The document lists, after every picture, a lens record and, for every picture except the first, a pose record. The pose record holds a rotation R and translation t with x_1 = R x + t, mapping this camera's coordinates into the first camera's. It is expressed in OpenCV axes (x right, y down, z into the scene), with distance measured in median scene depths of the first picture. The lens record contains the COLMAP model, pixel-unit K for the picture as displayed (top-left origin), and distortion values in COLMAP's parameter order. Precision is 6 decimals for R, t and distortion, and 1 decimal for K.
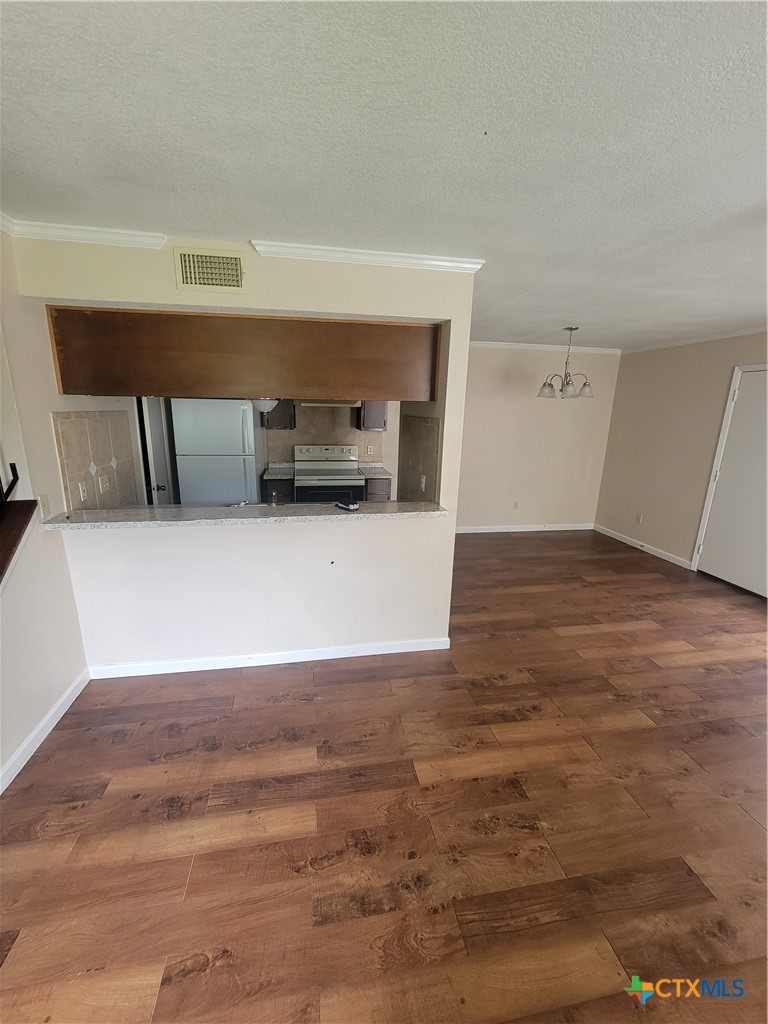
lens RADIAL K [[427.6, 0, 384.0], [0, 427.6, 512.0], [0, 0, 1]] dist [-0.002430, -0.000082]
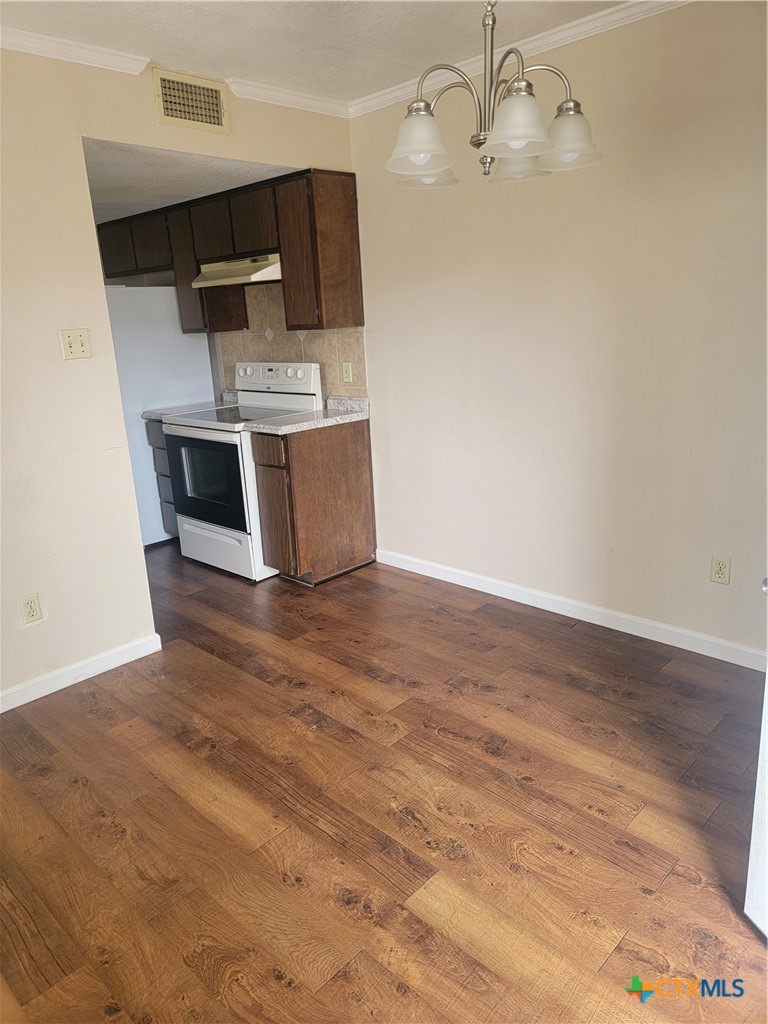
lens RADIAL K [[704.4, 0, 384.0], [0, 704.4, 512.0], [0, 0, 1]] dist [0.000031, -0.000601]
pose [[0.575419, 0.171519, -0.799671, 1.197556], [-0.134580, 0.984291, 0.114278, -0.172415], [0.806710, 0.041862, 0.589463, 1.141000]]
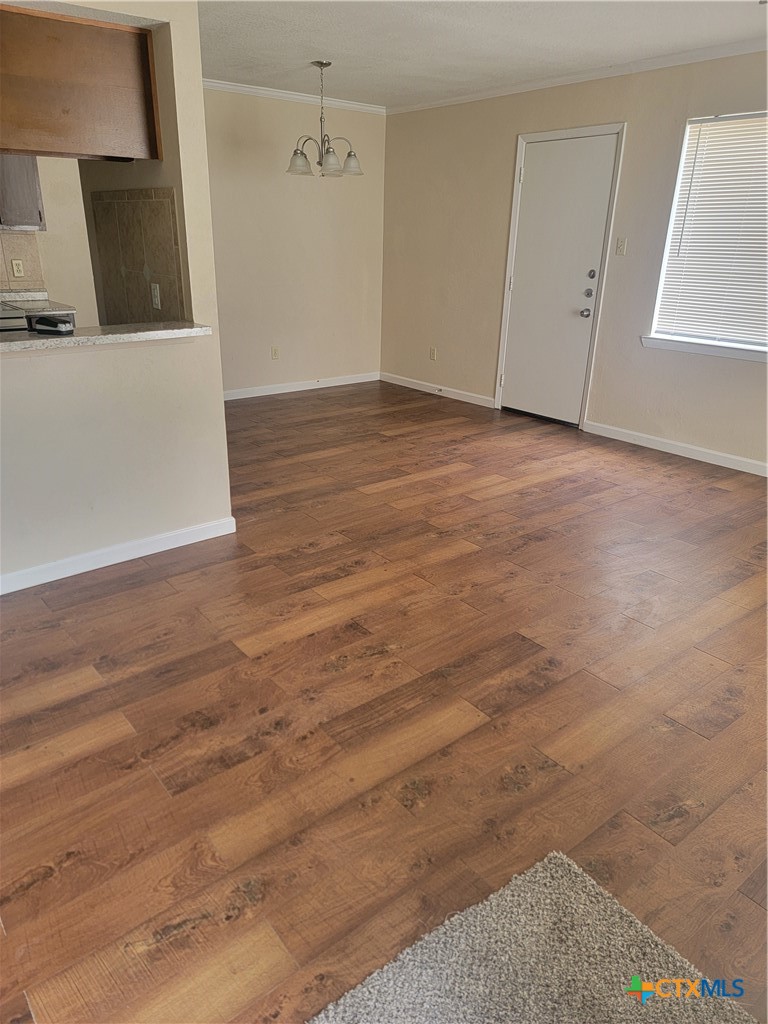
lens RADIAL K [[708.4, 0, 384.0], [0, 708.4, 512.0], [0, 0, 1]] dist [0.067460, -0.001901]
pose [[0.879711, -0.184899, 0.438088, -0.164250], [0.120273, 0.977867, 0.171201, 0.122182], [-0.460047, -0.097918, 0.882479, -0.197794]]
